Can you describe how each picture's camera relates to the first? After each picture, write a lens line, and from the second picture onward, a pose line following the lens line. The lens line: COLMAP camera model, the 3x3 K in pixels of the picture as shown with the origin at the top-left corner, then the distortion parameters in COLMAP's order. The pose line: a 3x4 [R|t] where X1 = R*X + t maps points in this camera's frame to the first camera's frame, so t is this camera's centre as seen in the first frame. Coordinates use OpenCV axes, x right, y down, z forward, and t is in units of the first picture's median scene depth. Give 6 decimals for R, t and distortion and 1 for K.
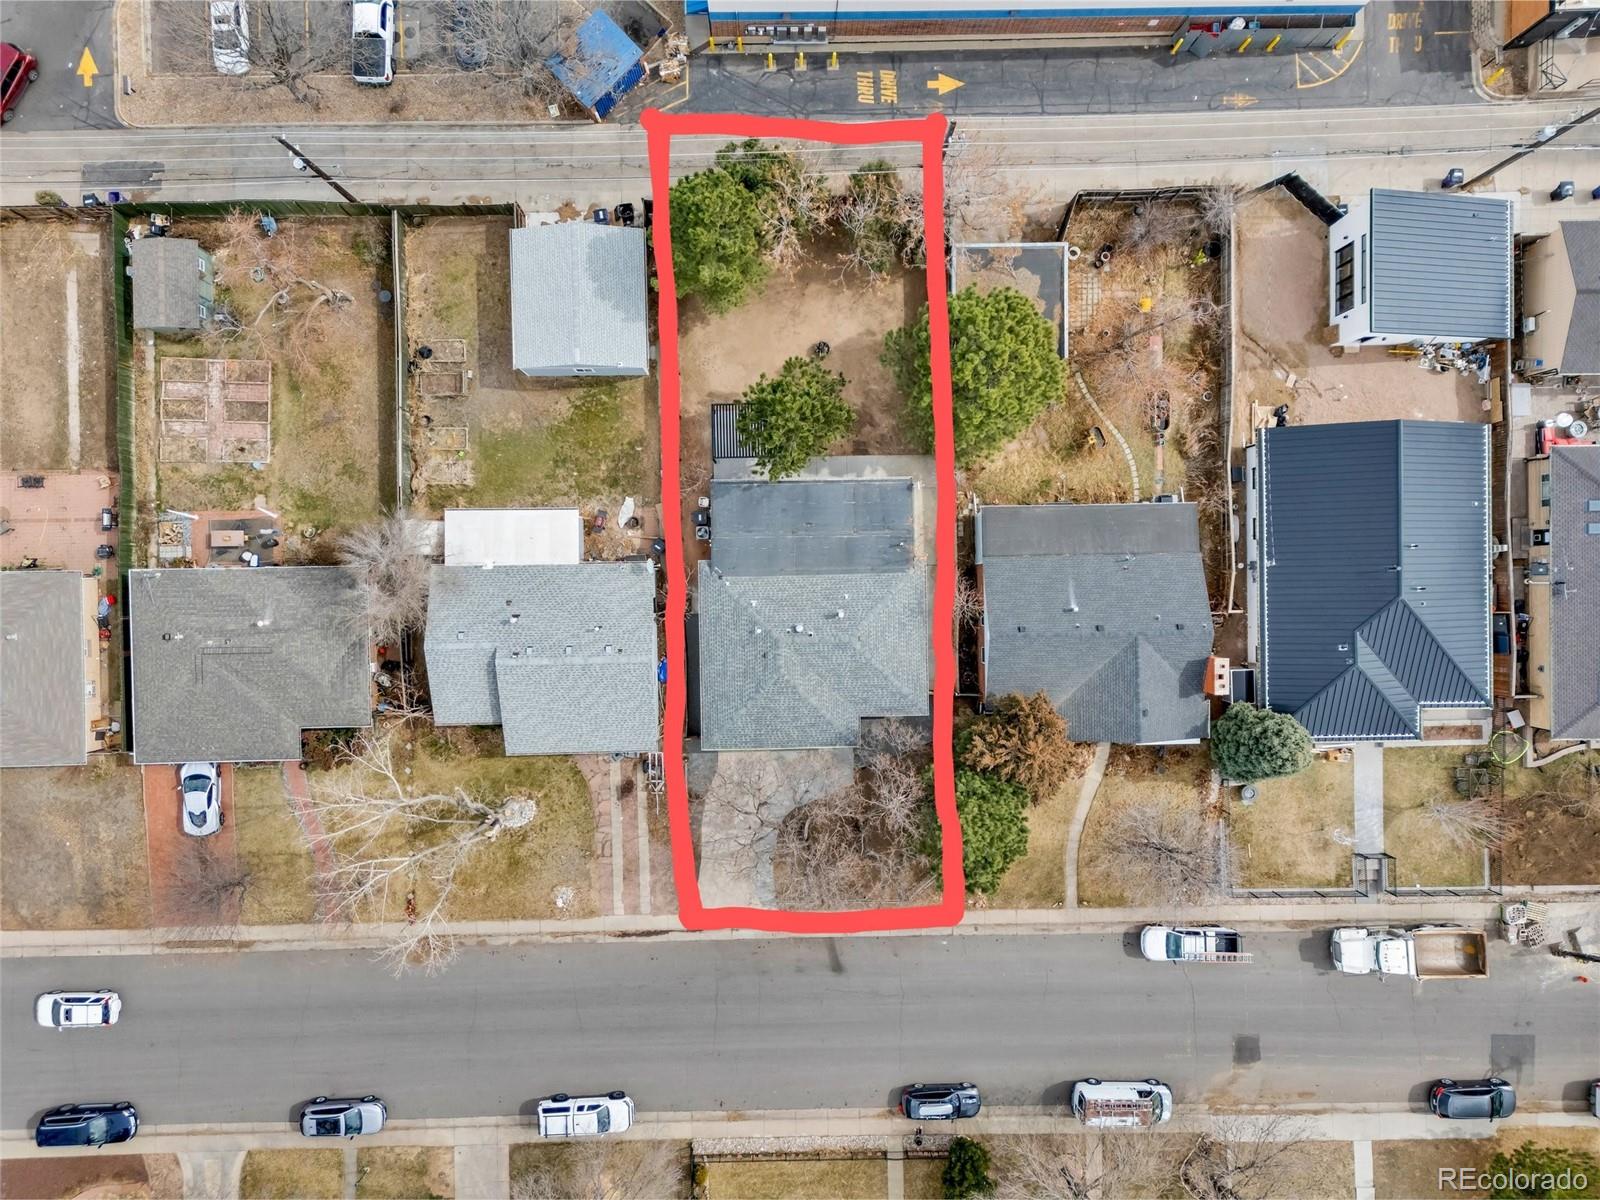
lens RADIAL K [[1155.7, 0, 802.3], [0, 1155.7, 608.3], [0, 0, 1]] dist [0.070479, -0.068878]
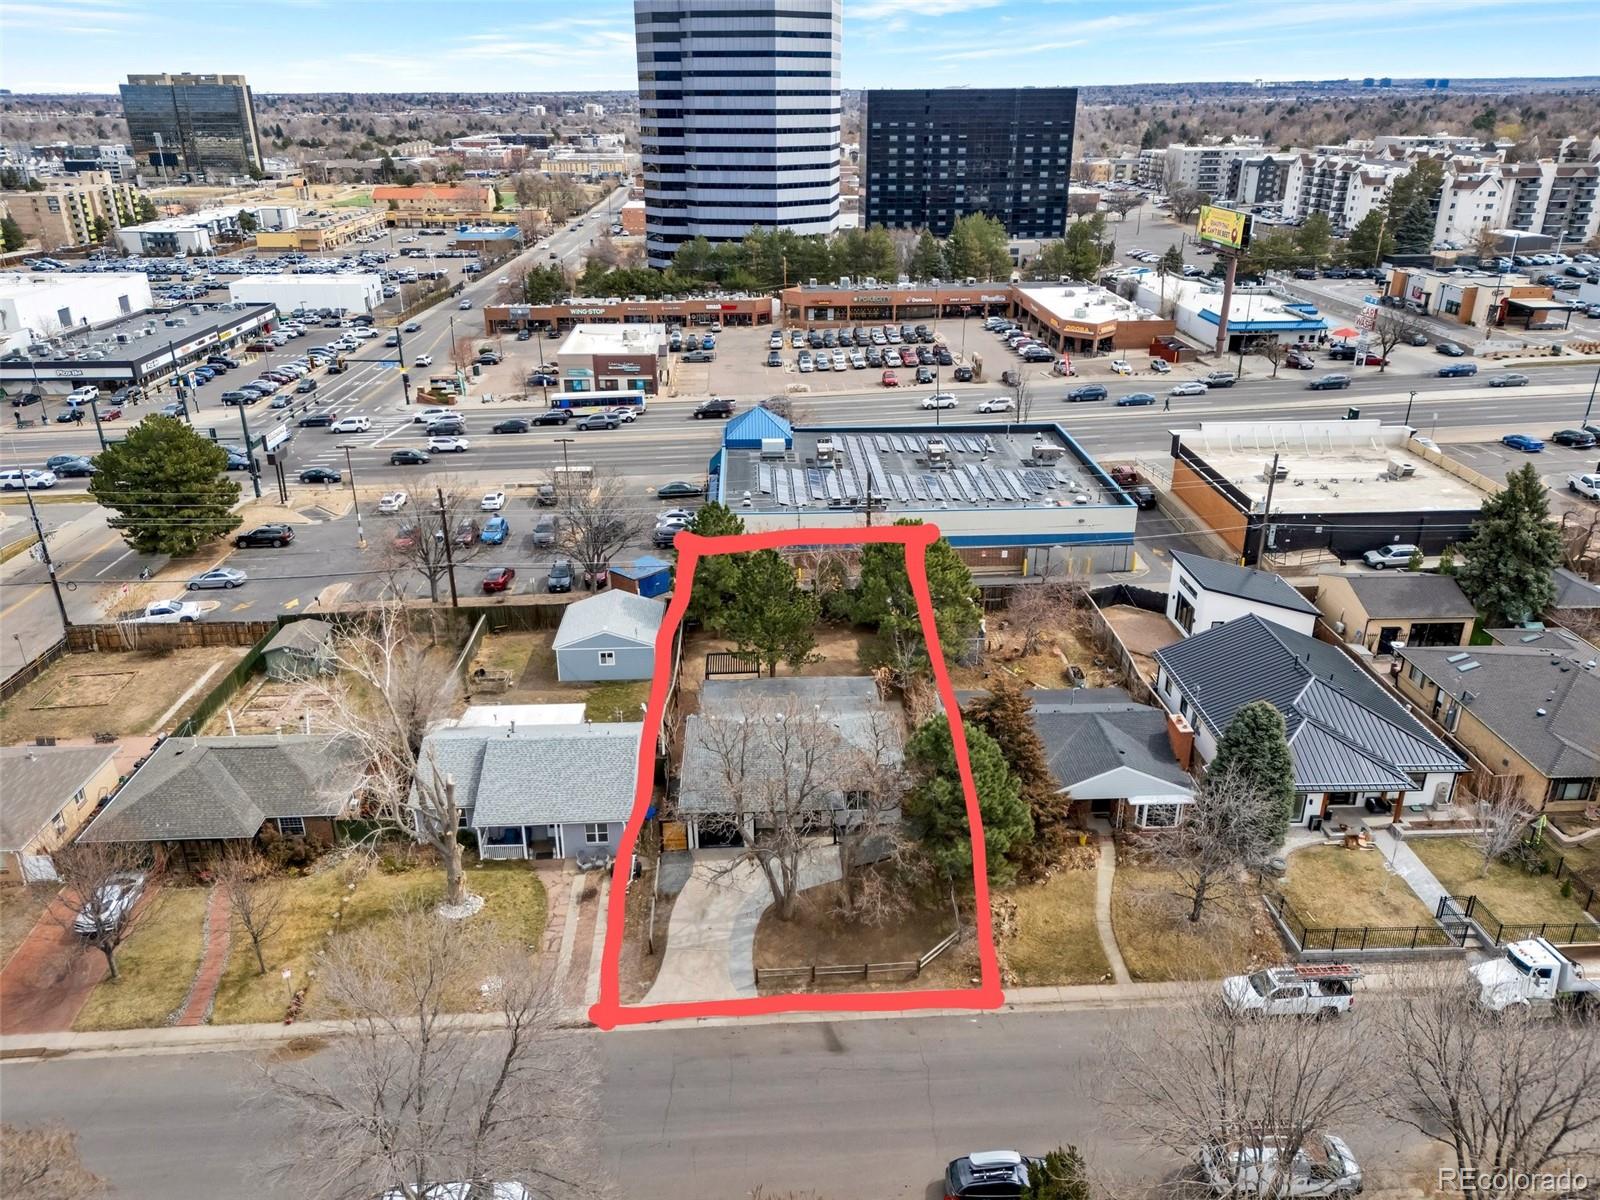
lens RADIAL K [[1155.7, 0, 802.3], [0, 1155.7, 608.3], [0, 0, 1]] dist [0.070479, -0.068878]
pose [[0.999309, -0.032704, 0.017654, 0.004255], [0.028928, 0.386220, -0.921953, 0.896037], [0.023333, 0.921827, 0.386899, 0.450246]]
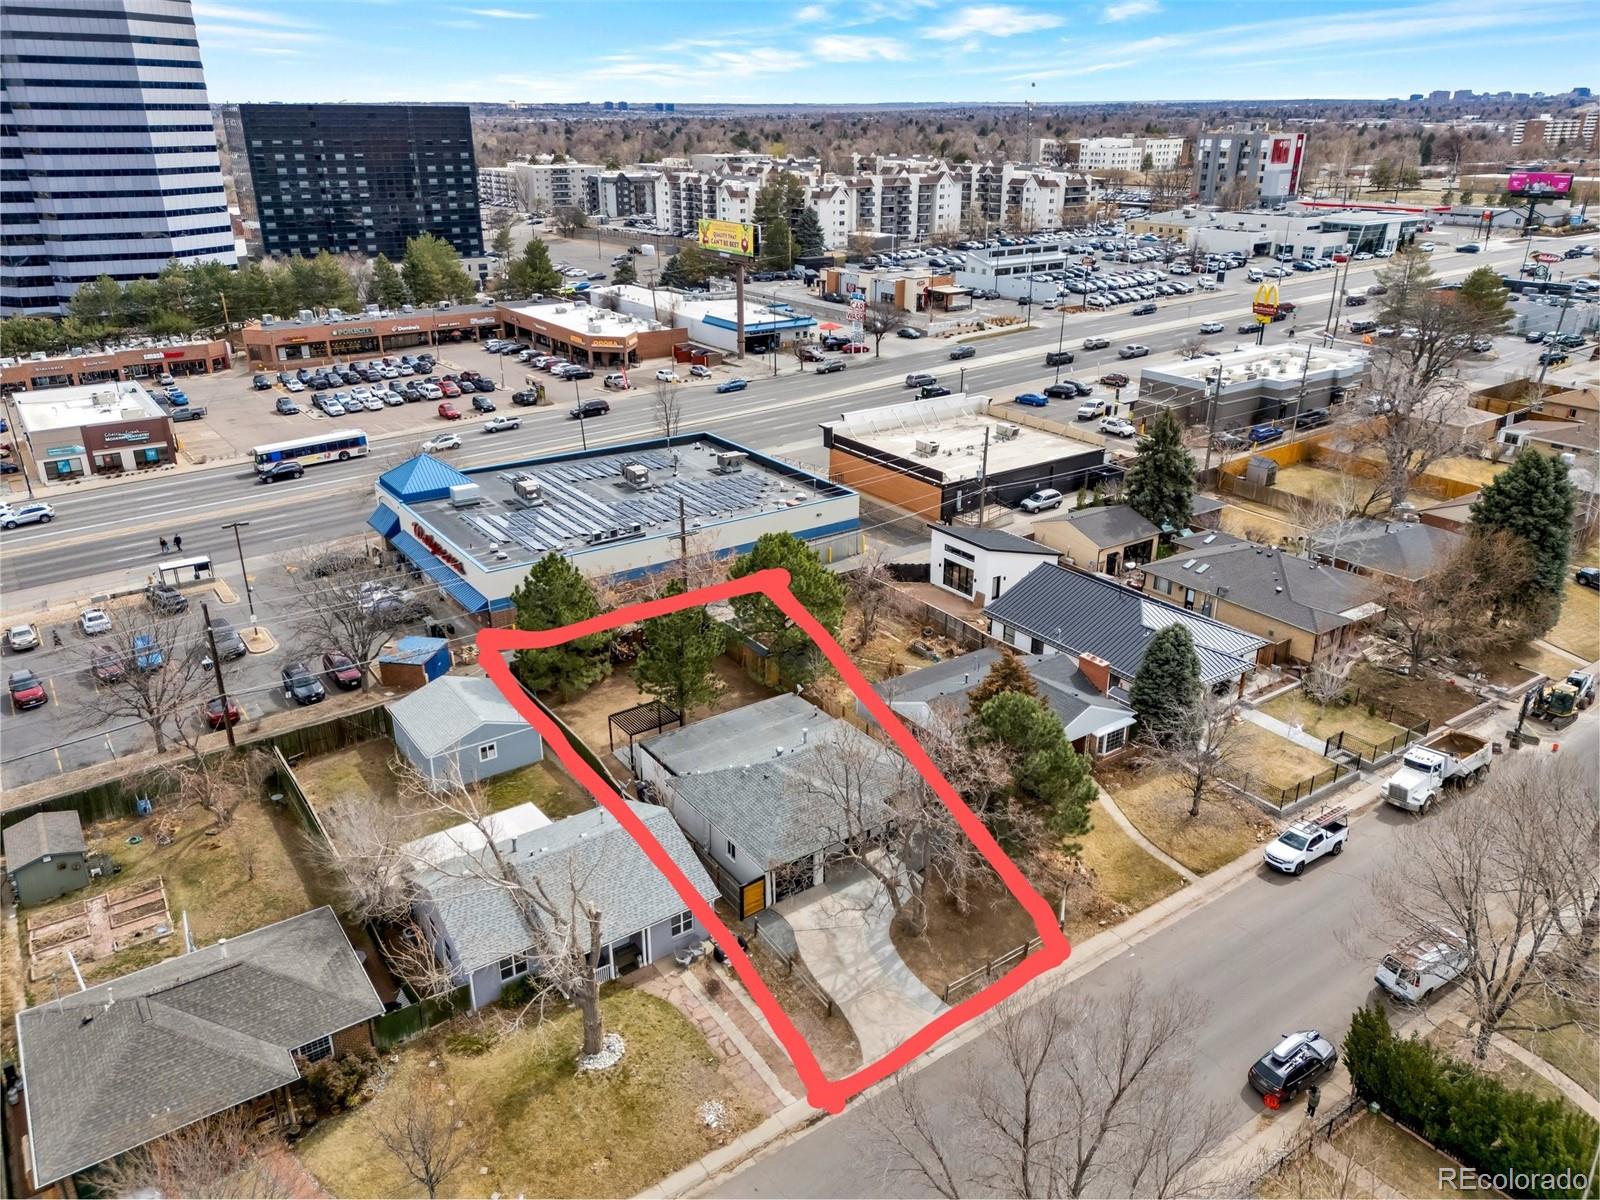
lens RADIAL K [[1155.7, 0, 802.3], [0, 1155.7, 608.3], [0, 0, 1]] dist [0.070479, -0.068878]
pose [[0.828329, -0.237421, 0.507447, -0.447527], [0.559616, 0.307823, -0.769464, 0.731166], [0.026483, 0.921345, 0.387844, 0.438043]]
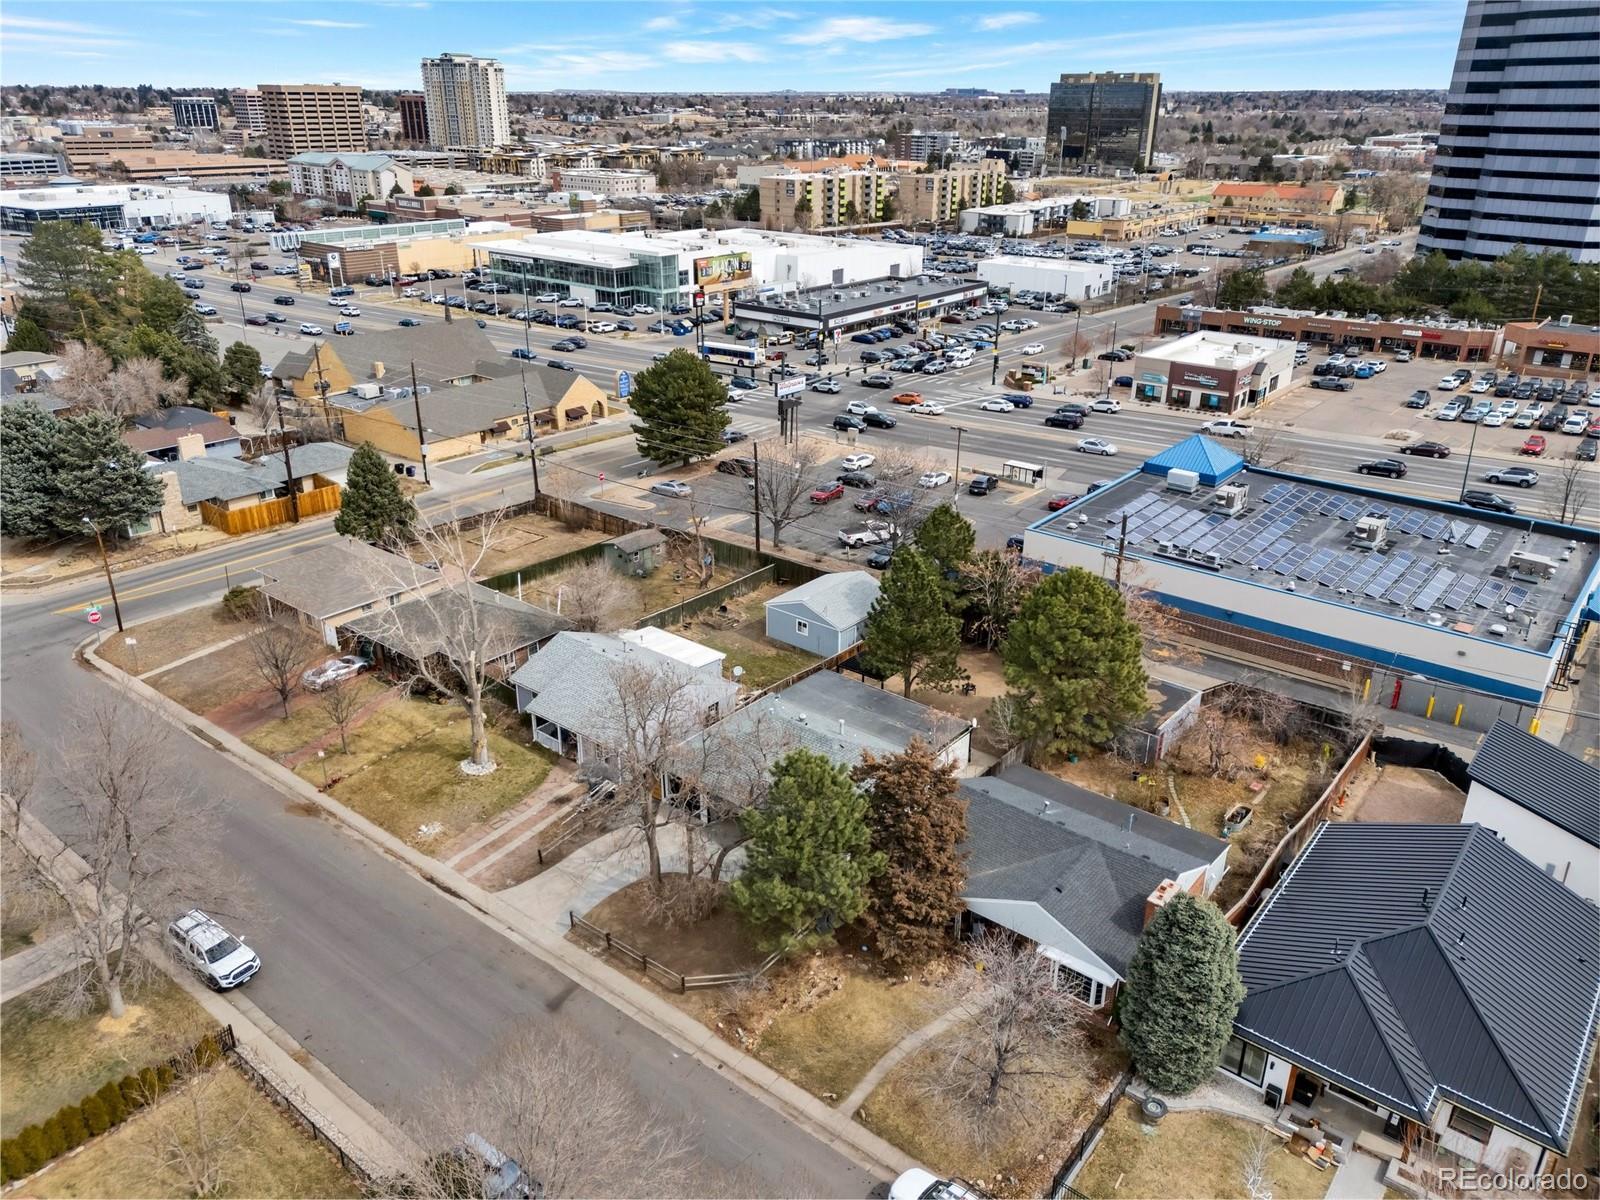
lens RADIAL K [[1155.7, 0, 802.3], [0, 1155.7, 608.3], [0, 0, 1]] dist [0.070479, -0.068878]
pose [[0.768709, 0.244544, -0.591003, 0.549509], [-0.639597, 0.292115, -0.711044, 0.678503], [-0.001240, 0.924590, 0.380961, 0.466465]]
